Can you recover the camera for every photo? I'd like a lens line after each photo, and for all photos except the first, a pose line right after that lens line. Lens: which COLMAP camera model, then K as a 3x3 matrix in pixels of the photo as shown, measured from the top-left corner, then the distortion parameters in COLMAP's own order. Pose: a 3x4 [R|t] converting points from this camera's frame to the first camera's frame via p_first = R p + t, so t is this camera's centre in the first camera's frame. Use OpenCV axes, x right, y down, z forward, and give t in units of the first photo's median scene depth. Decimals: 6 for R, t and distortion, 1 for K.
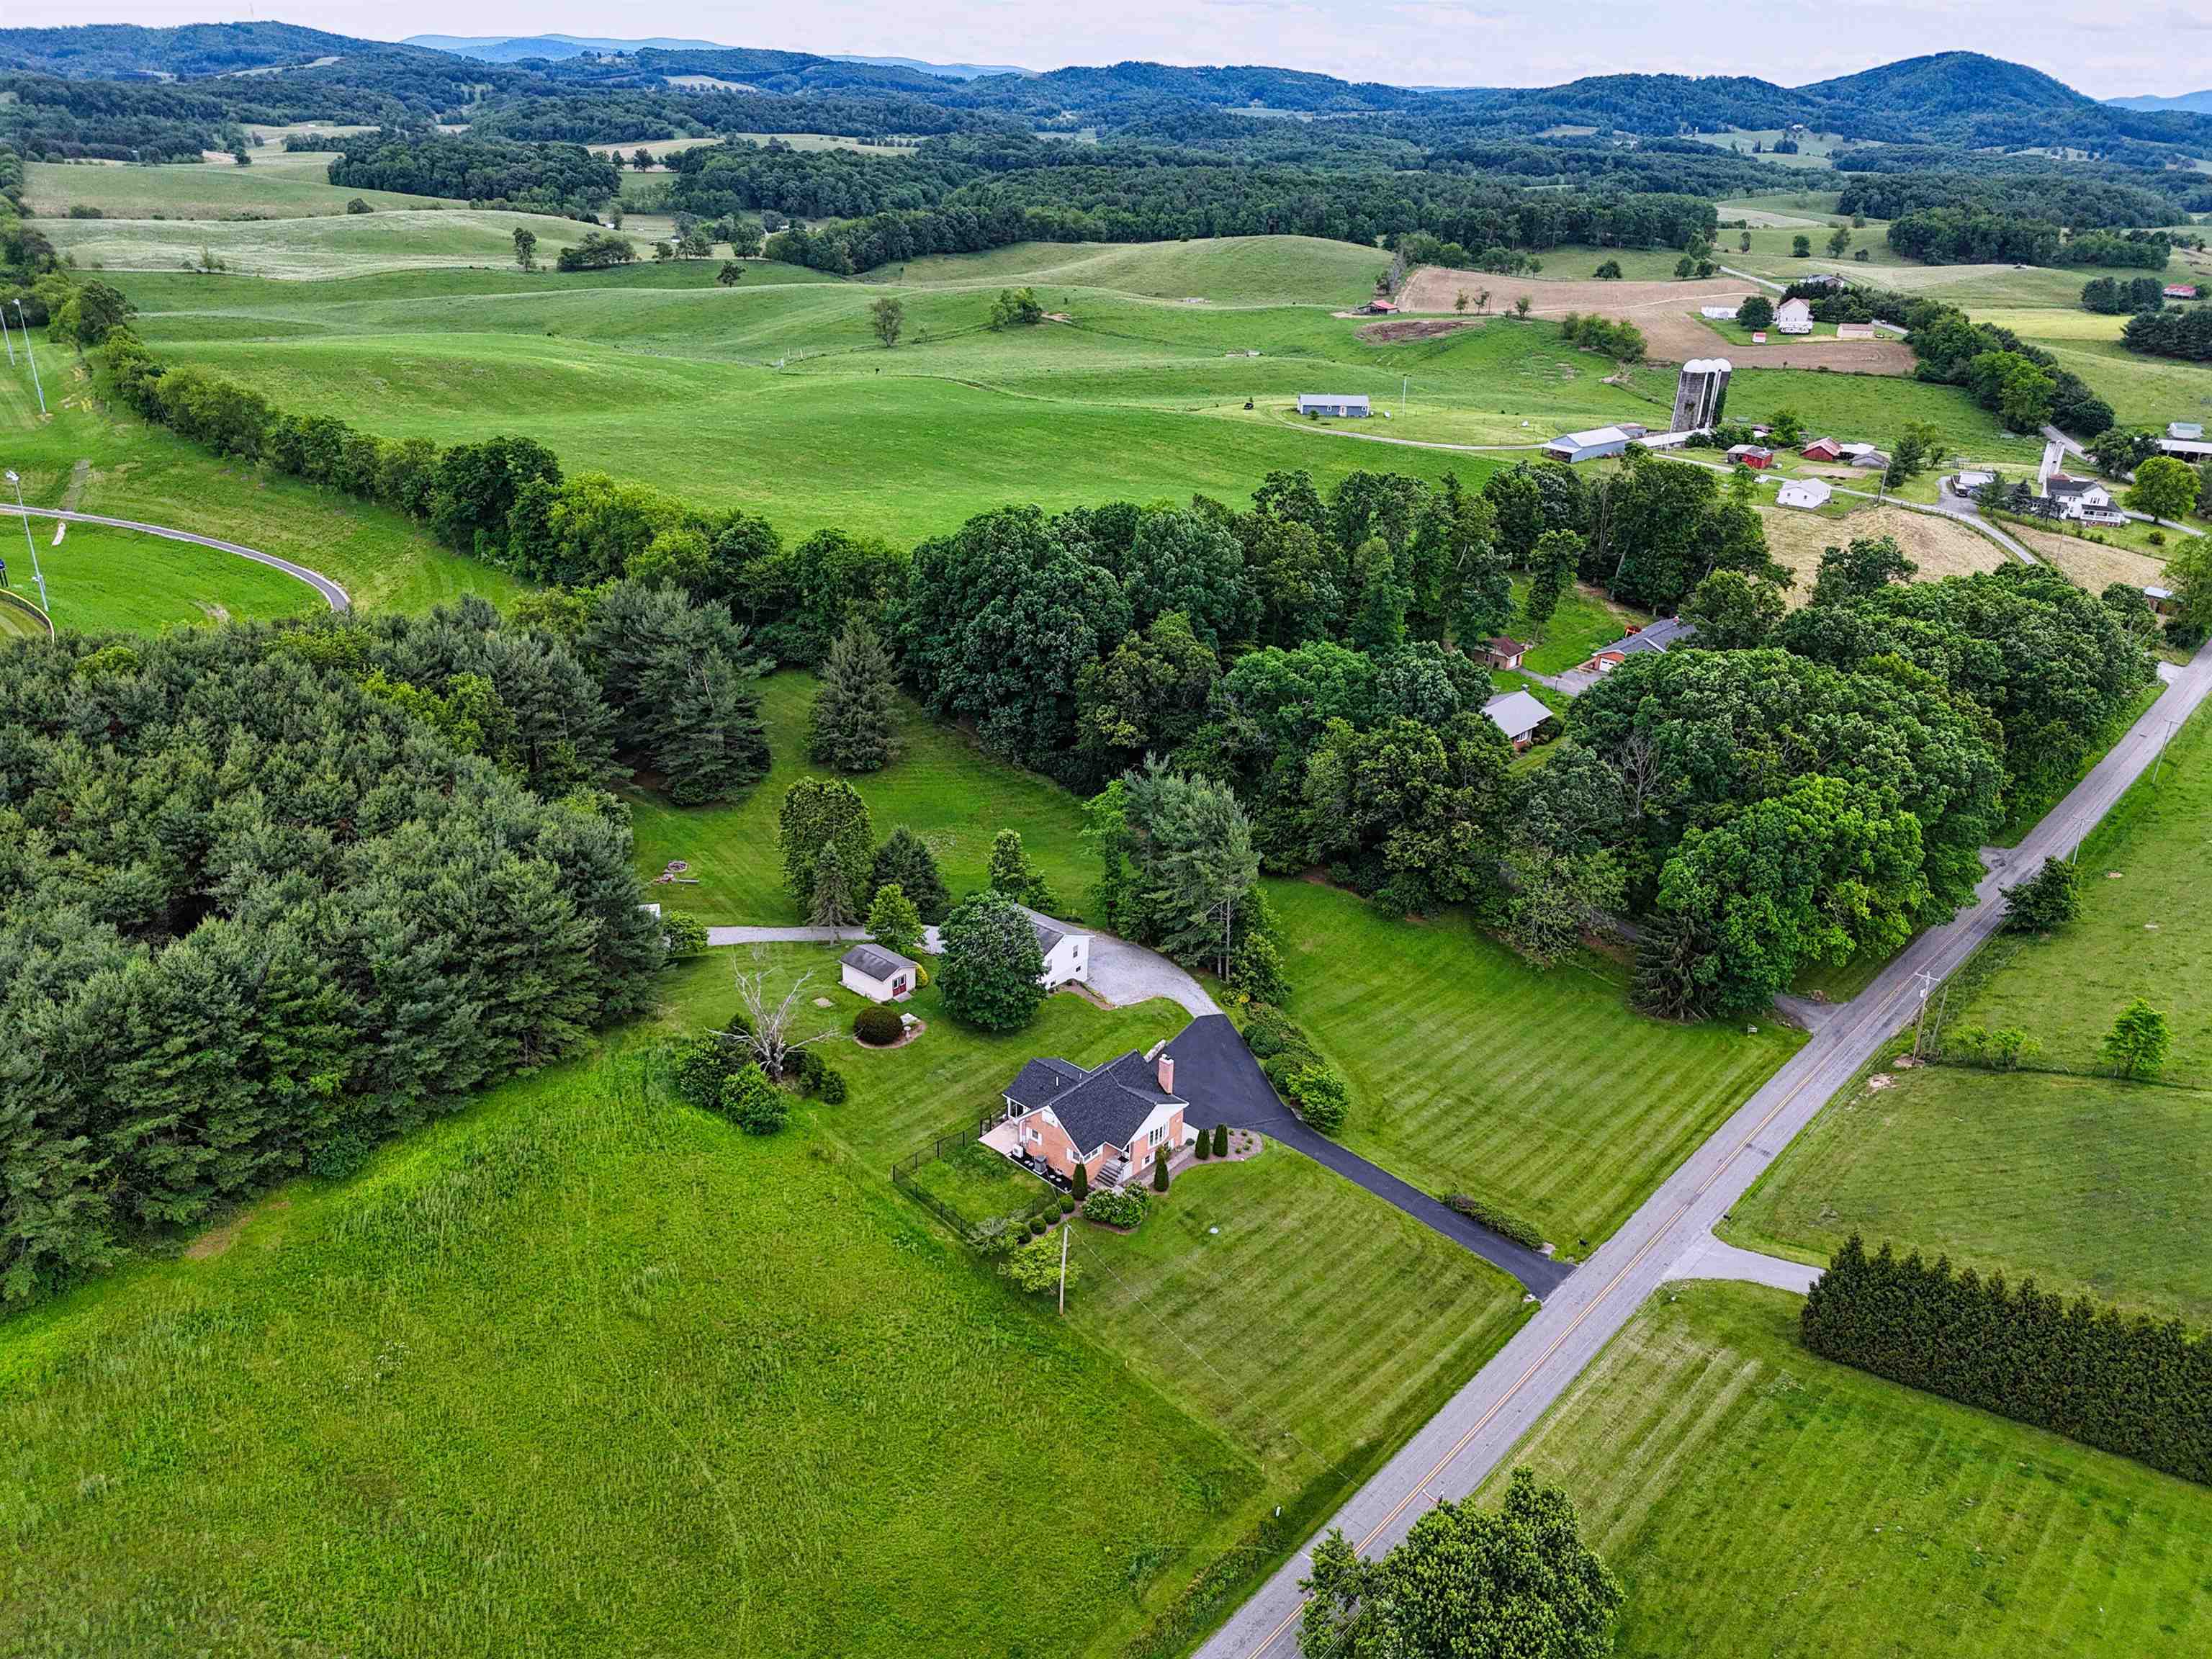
lens RADIAL K [[1649.9, 0, 1073.5], [0, 1649.9, 840.5], [0, 0, 1]] dist [0.061263, -0.076279]
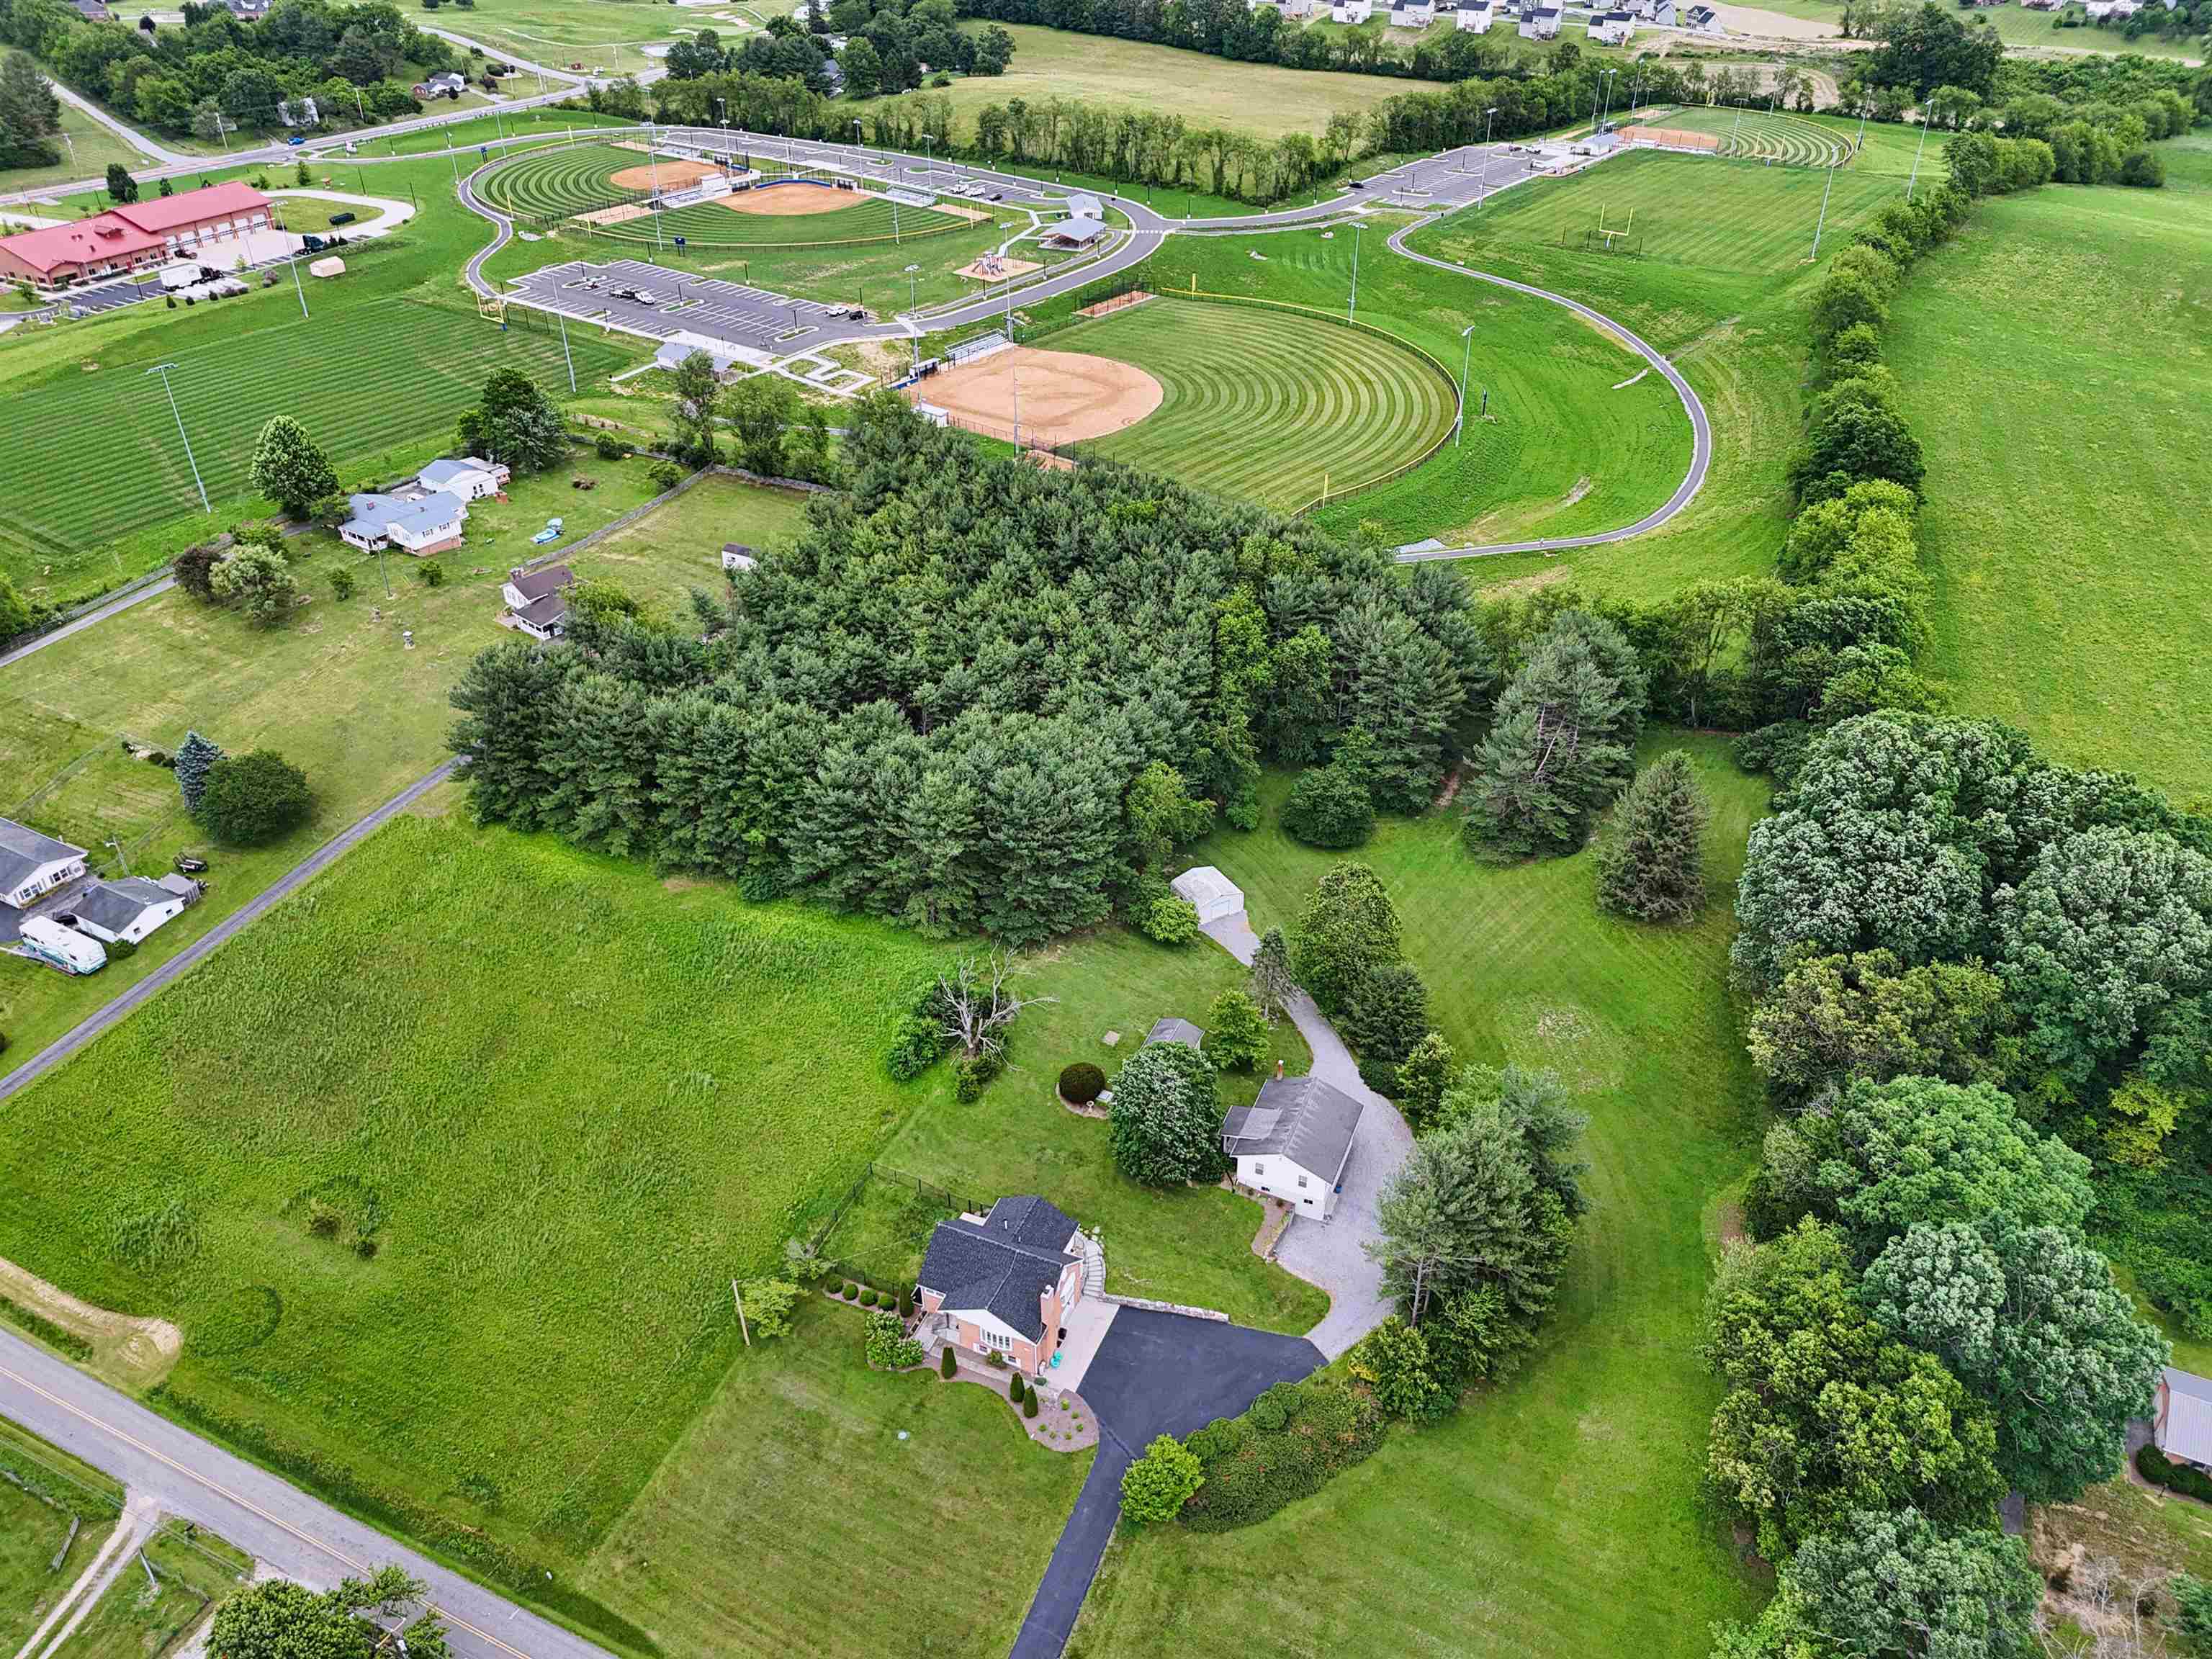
lens RADIAL K [[1634.0, 0, 1107.1], [0, 1634.0, 825.5], [0, 0, 1]] dist [0.061048, -0.054695]
pose [[0.292829, 0.505476, -0.811631, 0.674301], [-0.387799, 0.838676, 0.382406, -0.448315], [0.873993, 0.202770, 0.441612, 0.562172]]
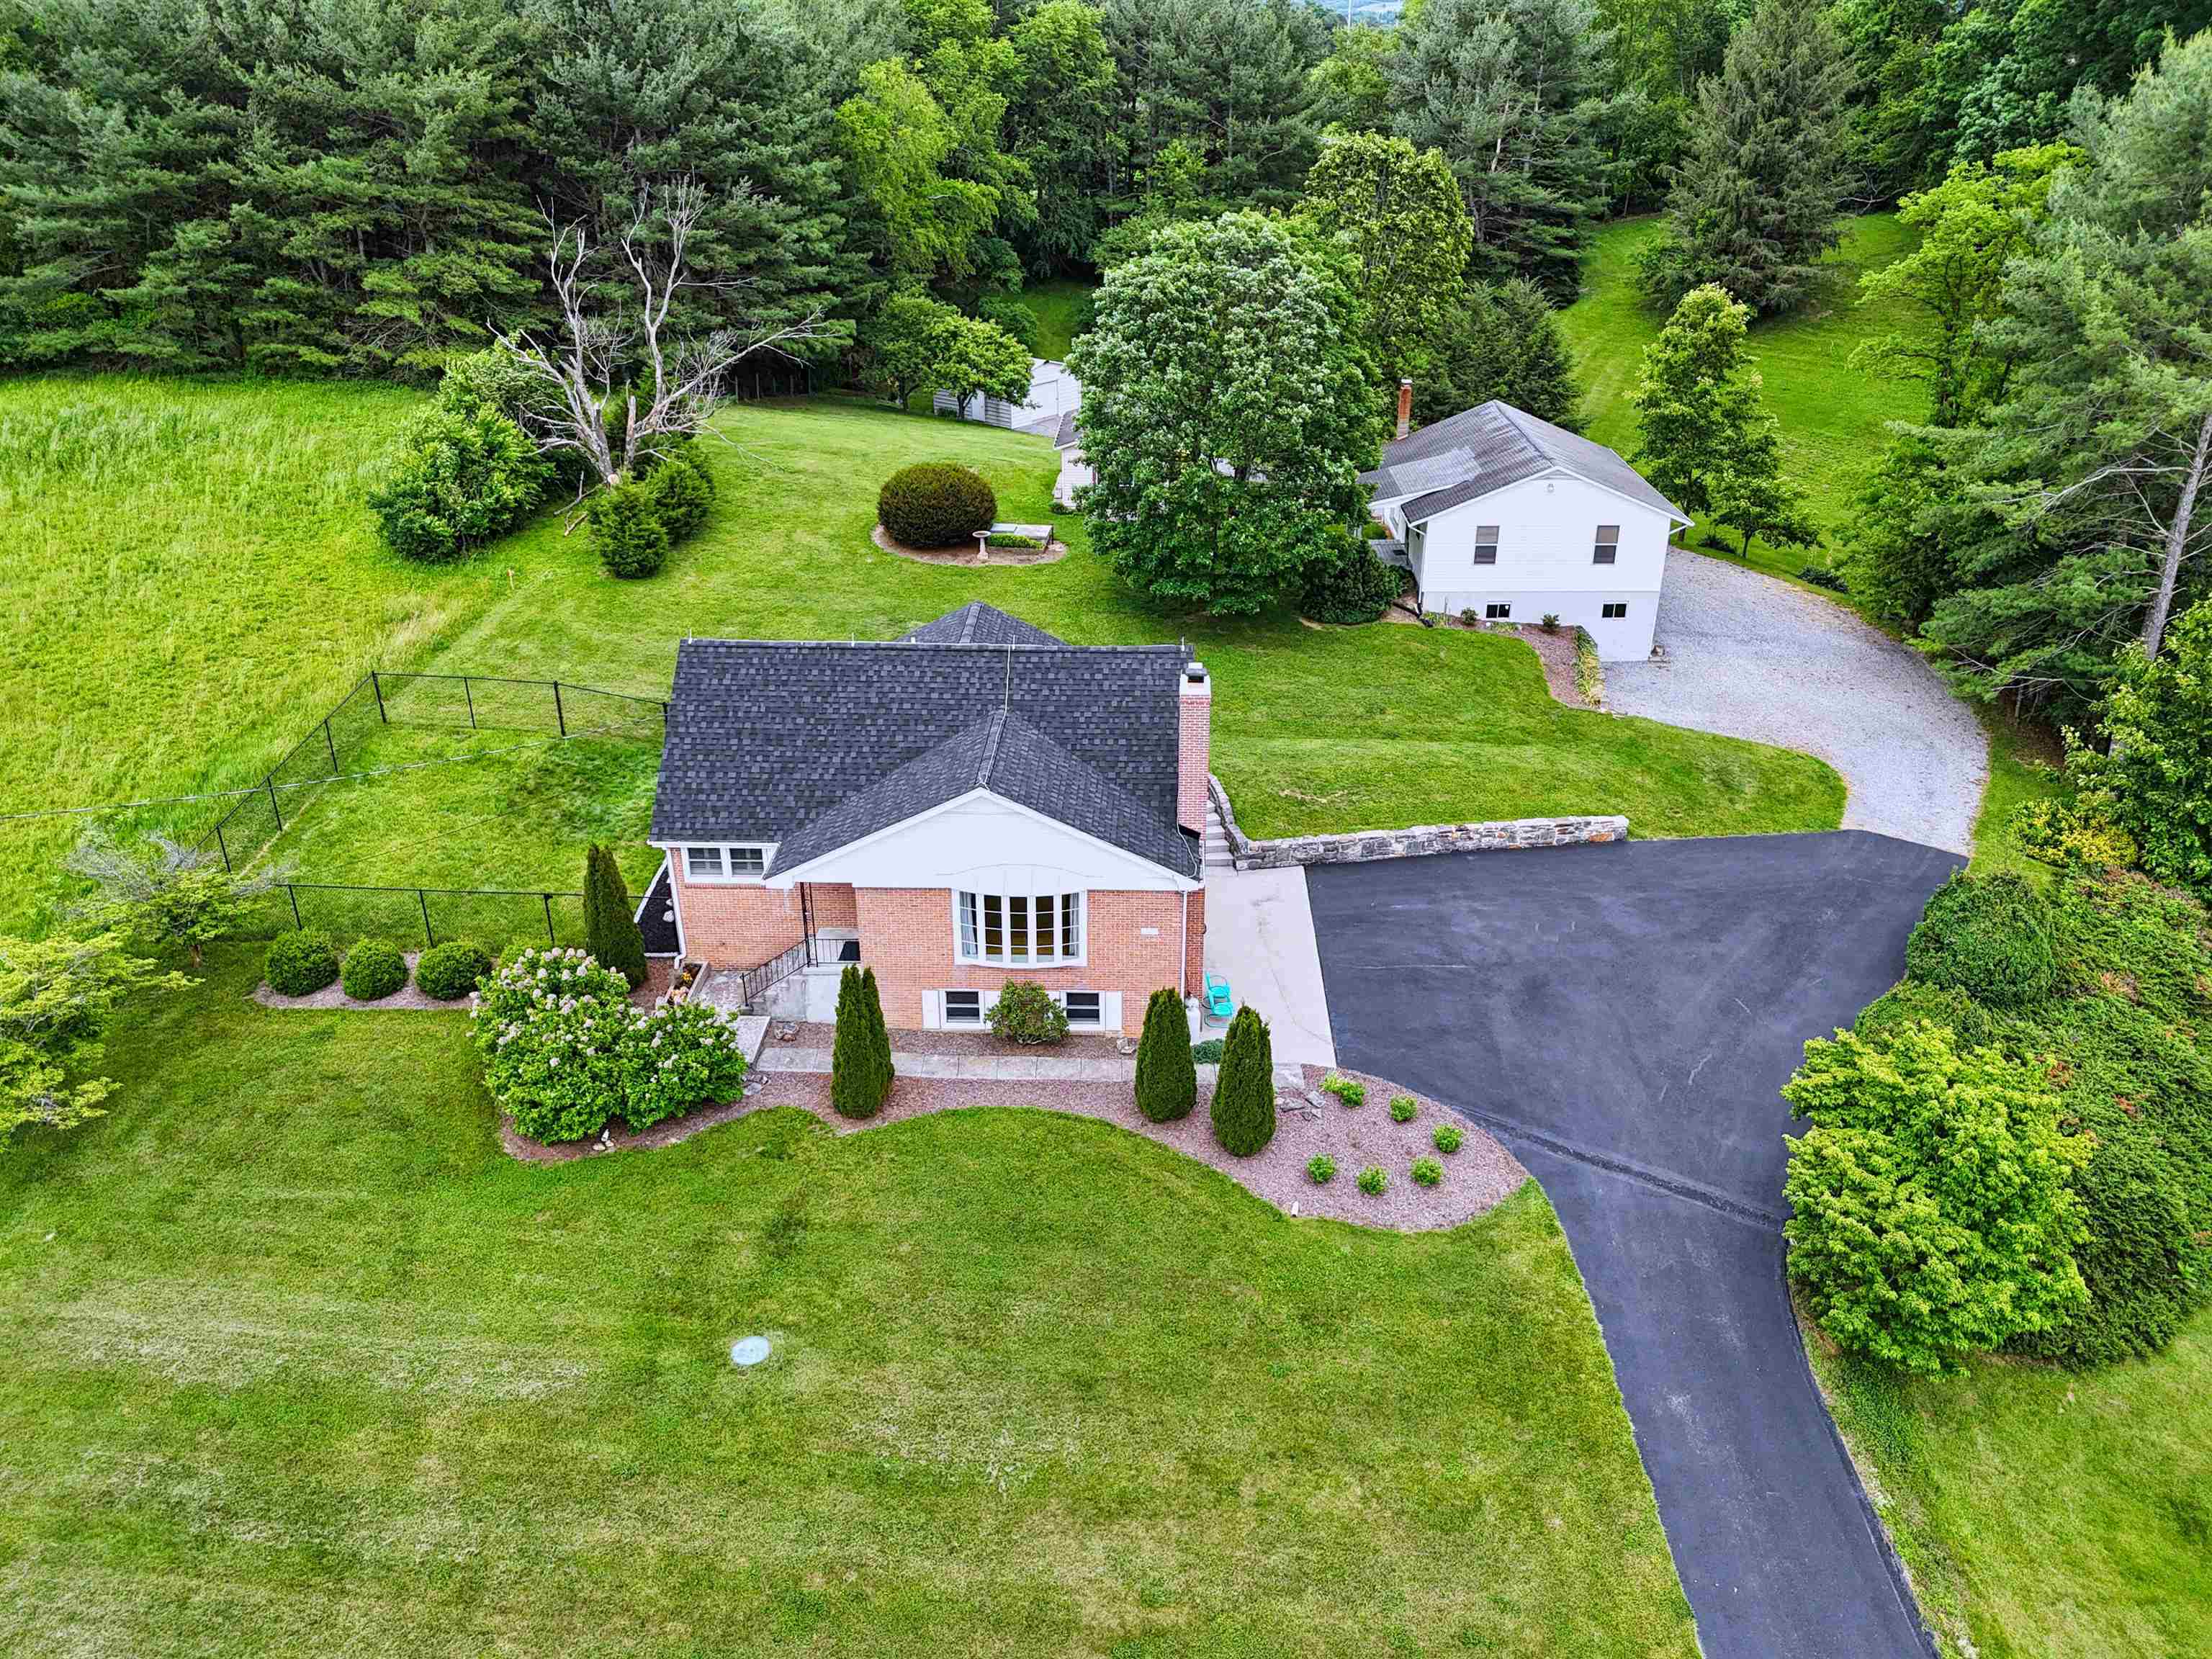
lens RADIAL K [[1627.0, 0, 1106.0], [0, 1627.0, 829.5], [0, 0, 1]] dist [0.083416, -0.092167]
pose [[0.620734, 0.318034, -0.716619, 0.224246], [-0.310621, 0.938994, 0.147663, 0.120082], [0.719863, 0.130938, 0.681654, 0.819959]]
